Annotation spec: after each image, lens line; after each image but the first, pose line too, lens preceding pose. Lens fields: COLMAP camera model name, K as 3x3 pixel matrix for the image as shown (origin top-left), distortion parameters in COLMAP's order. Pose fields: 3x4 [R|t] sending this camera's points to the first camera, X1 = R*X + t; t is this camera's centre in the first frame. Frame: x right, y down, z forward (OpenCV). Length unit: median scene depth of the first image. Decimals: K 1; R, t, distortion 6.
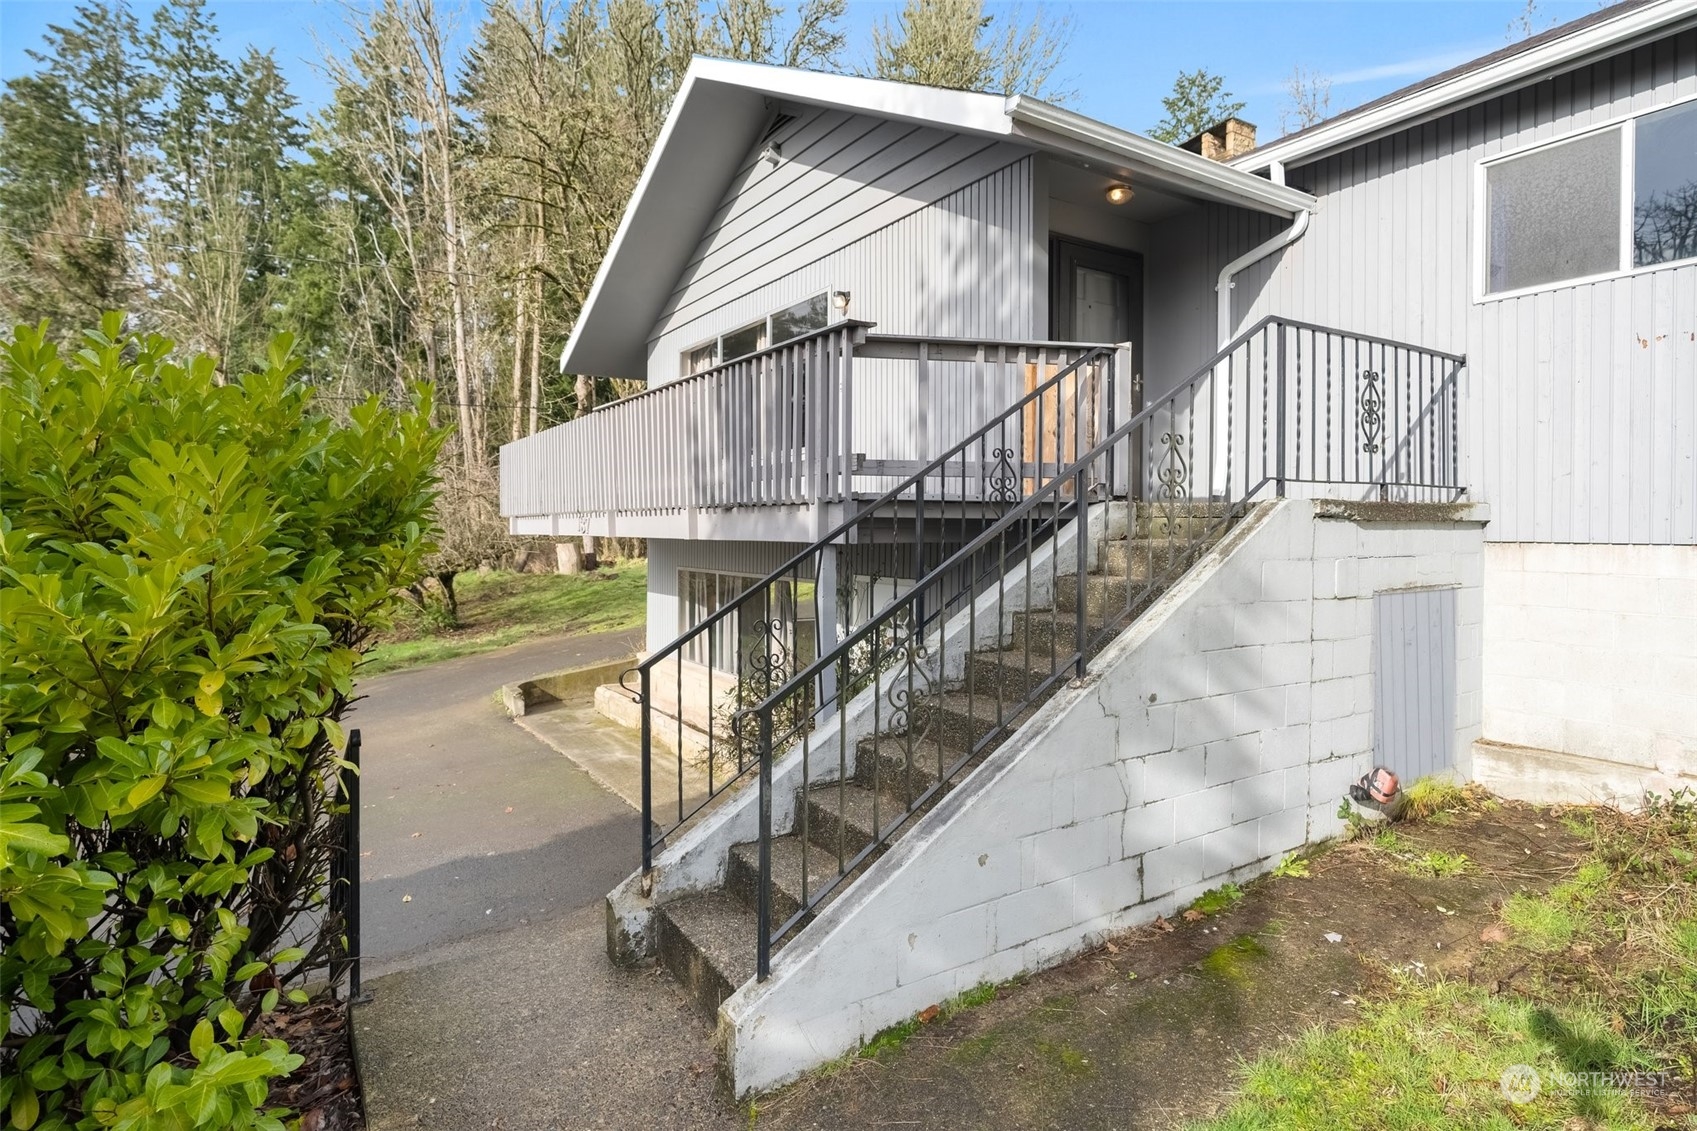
lens RADIAL K [[916.4, 0, 851.0], [0, 916.4, 517.3], [0, 0, 1]] dist [-0.005916, -0.000571]
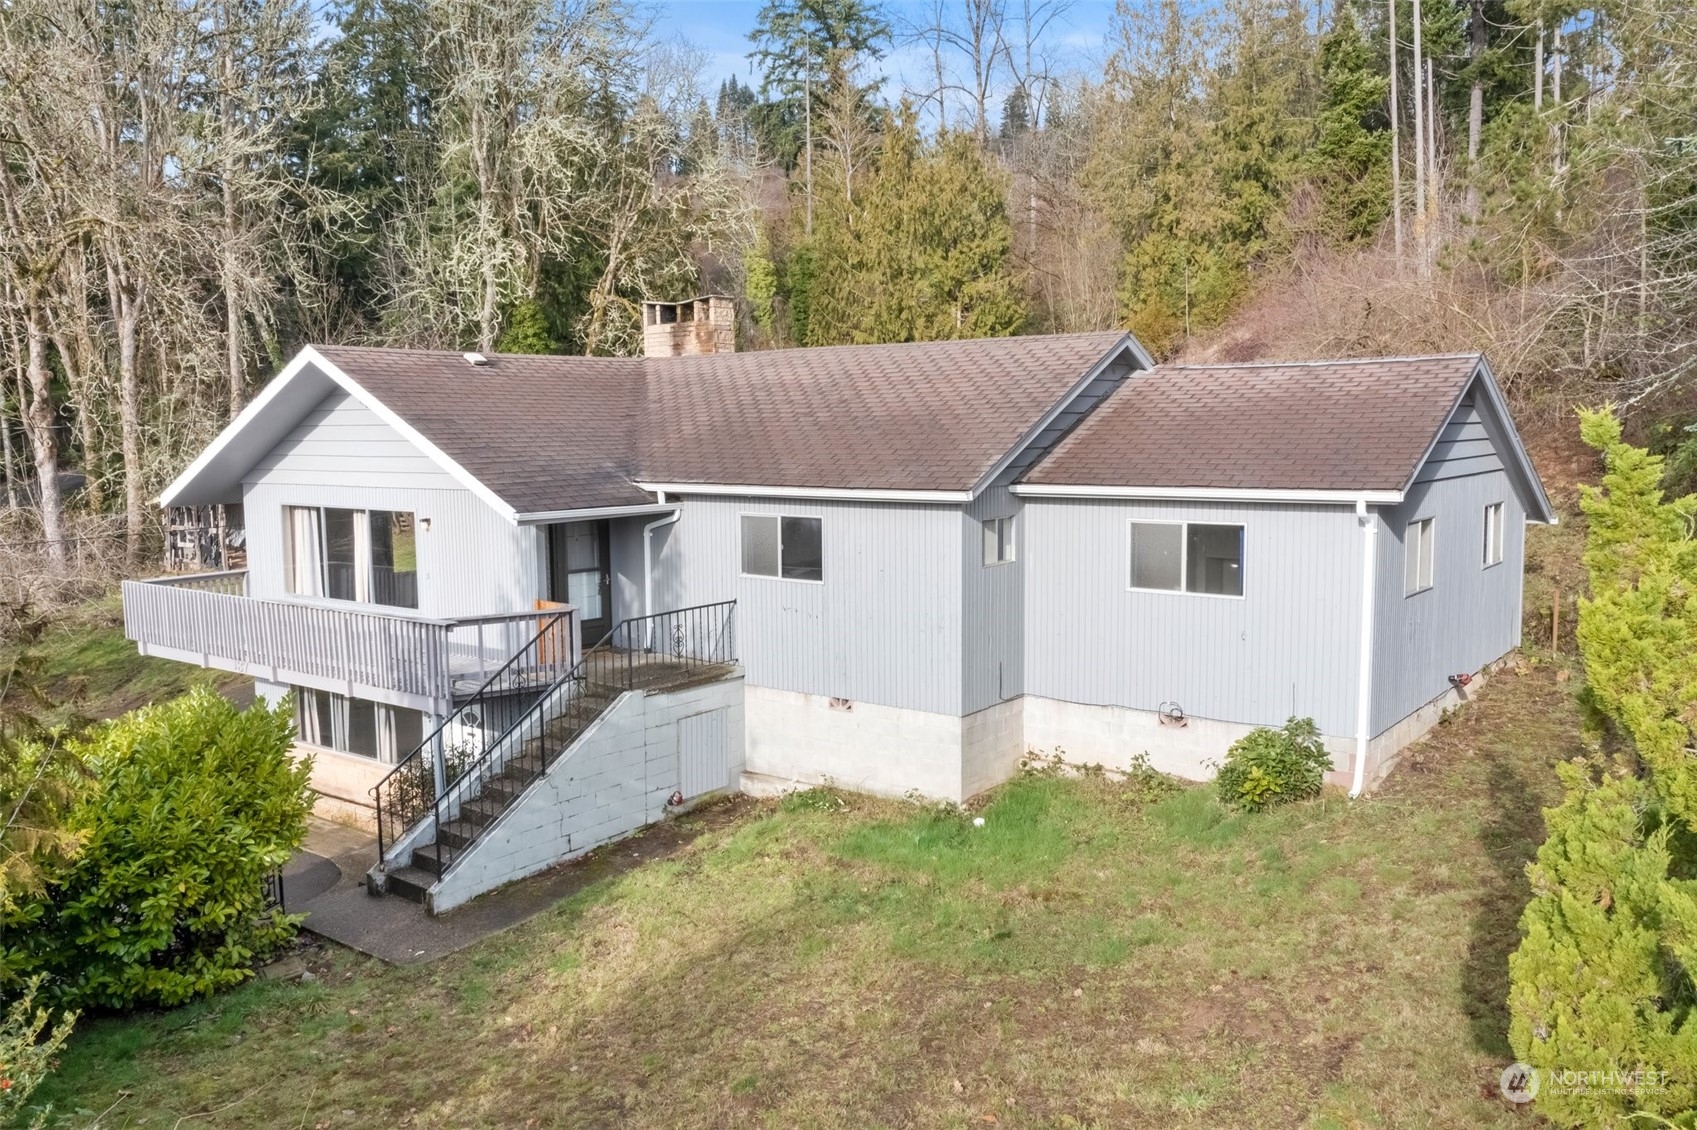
lens RADIAL K [[1361.3, 0, 841.9], [0, 1361.3, 550.0], [0, 0, 1]] dist [-0.008973, 0.001337]
pose [[0.944155, -0.046940, 0.326141, -0.155885], [0.012010, 0.994046, 0.108299, -0.694540], [-0.329283, -0.098334, 0.939097, -2.296006]]
